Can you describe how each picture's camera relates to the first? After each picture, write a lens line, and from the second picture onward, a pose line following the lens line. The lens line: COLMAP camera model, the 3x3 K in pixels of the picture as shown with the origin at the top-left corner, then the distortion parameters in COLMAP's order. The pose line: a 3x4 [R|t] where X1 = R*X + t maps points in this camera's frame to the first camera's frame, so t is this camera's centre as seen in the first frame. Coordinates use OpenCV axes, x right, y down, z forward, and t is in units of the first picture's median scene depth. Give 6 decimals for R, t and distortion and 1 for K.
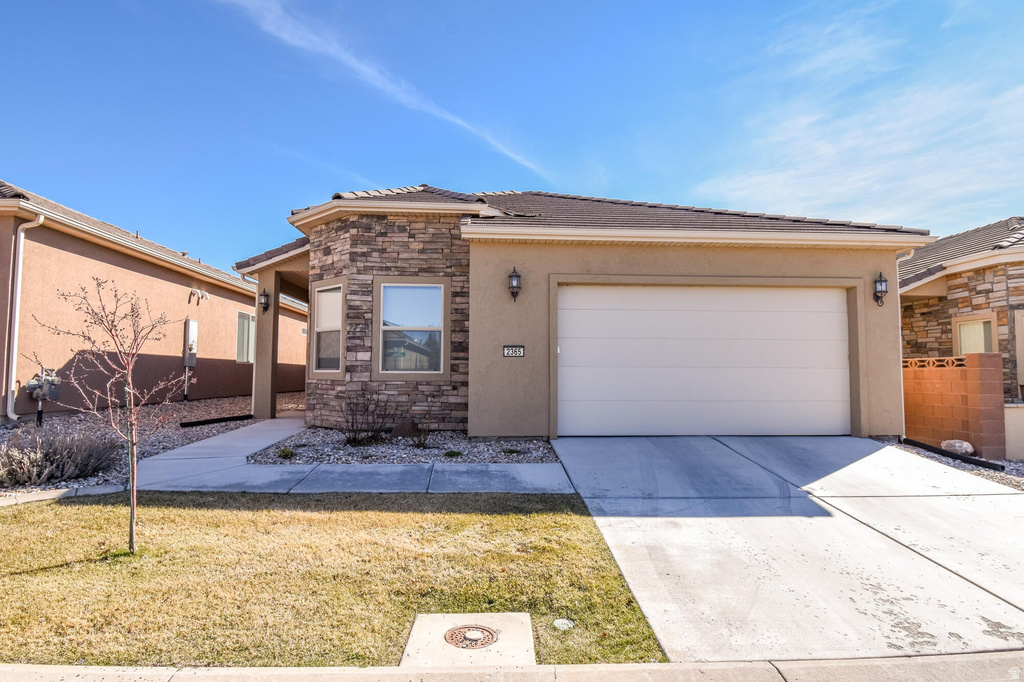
lens RADIAL K [[574.4, 0, 503.2], [0, 574.4, 336.3], [0, 0, 1]] dist [-0.010166, -0.000782]
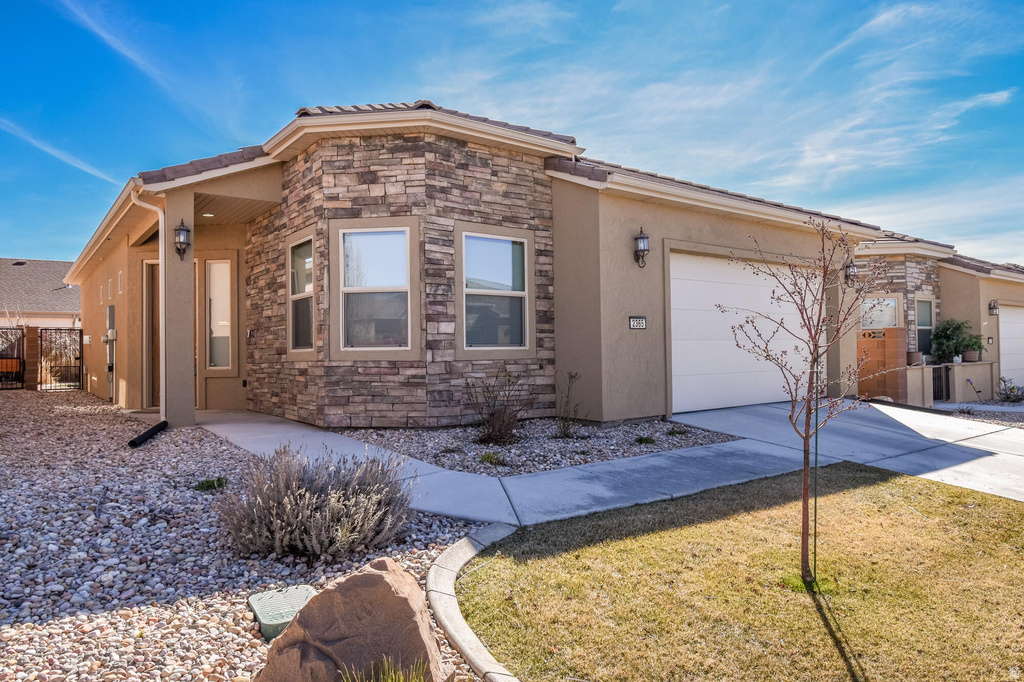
lens RADIAL K [[706.4, 0, 512.4], [0, 706.4, 345.2], [0, 0, 1]] dist [0.008358, 0.003937]
pose [[0.817293, -0.008074, 0.576166, -0.696396], [-0.020711, 0.998844, 0.043375, 0.015466], [-0.575850, -0.047384, 0.816181, 0.195851]]
